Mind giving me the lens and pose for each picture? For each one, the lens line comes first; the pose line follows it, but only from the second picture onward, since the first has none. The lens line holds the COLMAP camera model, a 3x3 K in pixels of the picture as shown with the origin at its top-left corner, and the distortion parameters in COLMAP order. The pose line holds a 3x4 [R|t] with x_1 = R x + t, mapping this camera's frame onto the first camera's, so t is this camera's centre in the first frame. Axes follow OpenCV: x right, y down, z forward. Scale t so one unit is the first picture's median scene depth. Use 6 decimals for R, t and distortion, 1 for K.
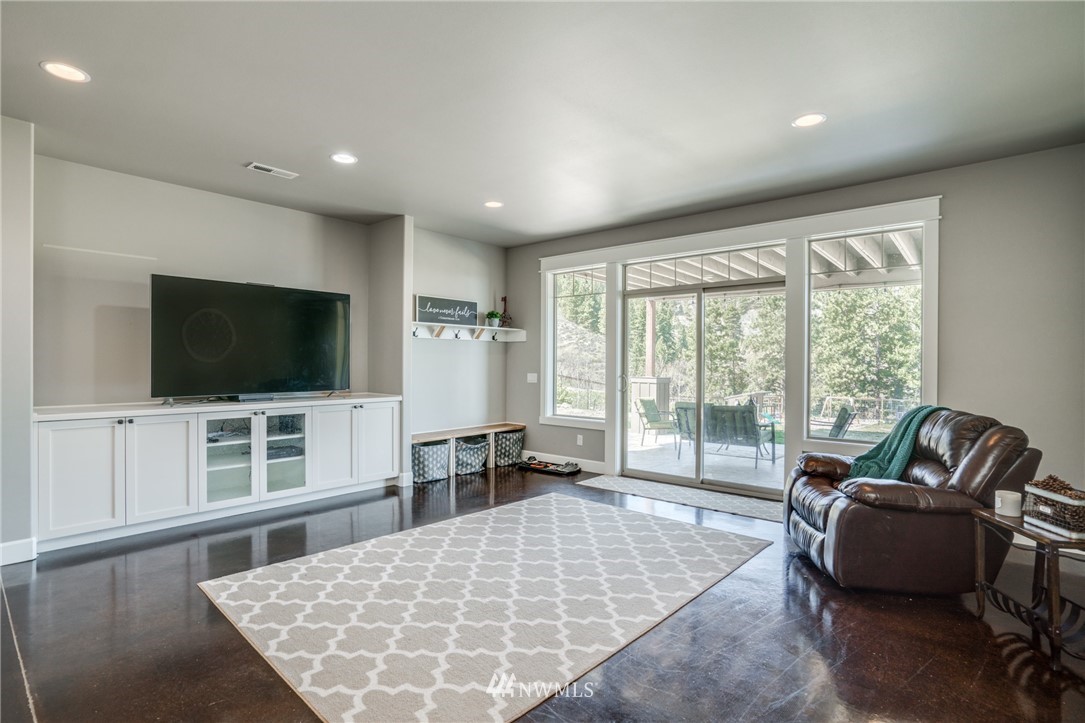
lens RADIAL K [[533.6, 0, 540.8], [0, 533.6, 363.7], [0, 0, 1]] dist [-0.019868, -0.000243]
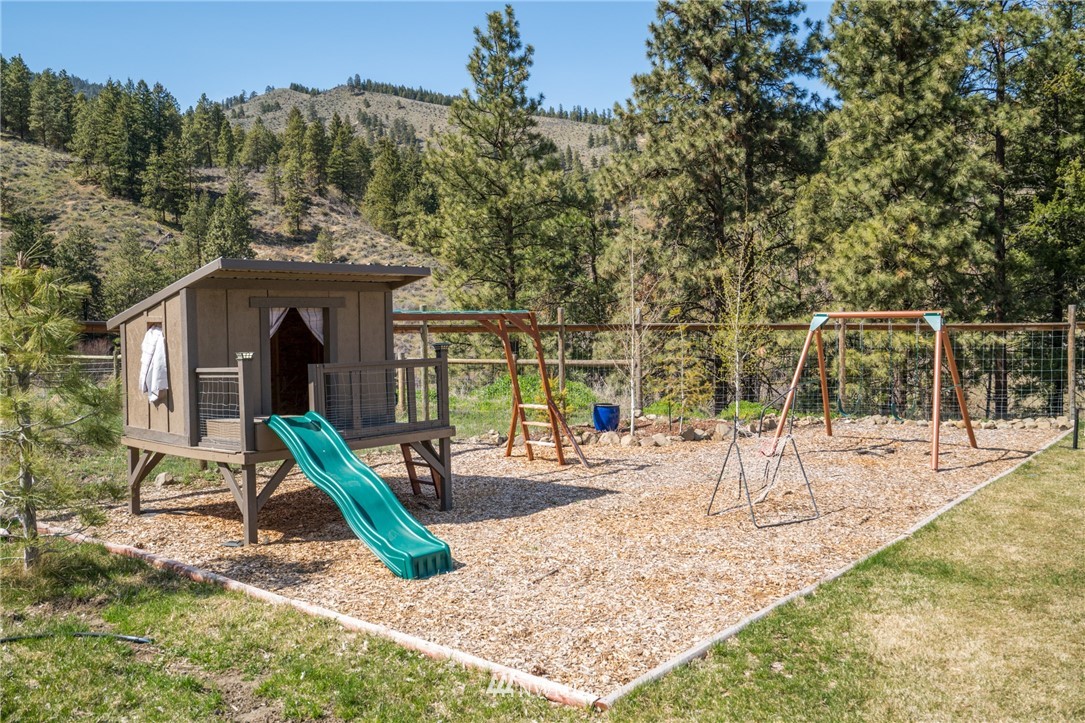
lens RADIAL K [[917.8, 0, 542.1], [0, 917.8, 358.7], [0, 0, 1]] dist [0.059879, -0.004407]
pose [[0.989007, -0.031865, 0.144392, 0.292269], [0.027278, 0.999062, 0.033643, 0.048428], [-0.145328, -0.029334, 0.988948, 0.506606]]
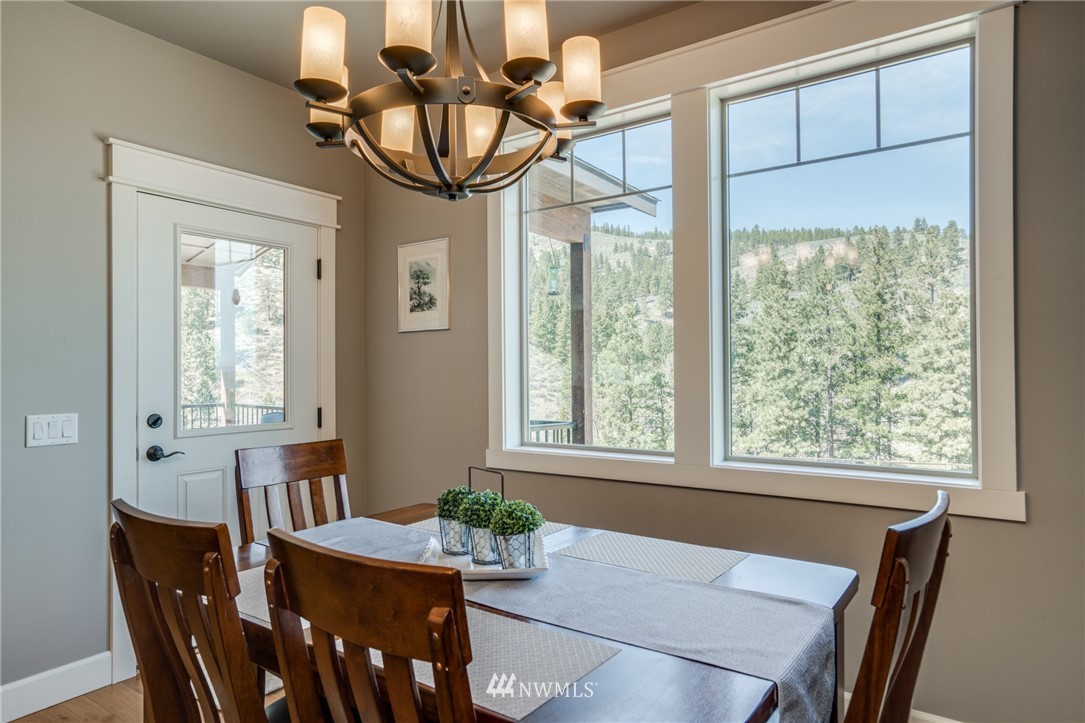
lens RADIAL K [[669.2, 0, 538.7], [0, 669.2, 366.3], [0, 0, 1]] dist [-0.002401, 0.006027]
pose [[0.995470, -0.013291, 0.094140, 0.101599], [0.014070, 0.999872, -0.007609, -0.055177], [-0.094027, 0.008899, 0.995530, 0.018760]]
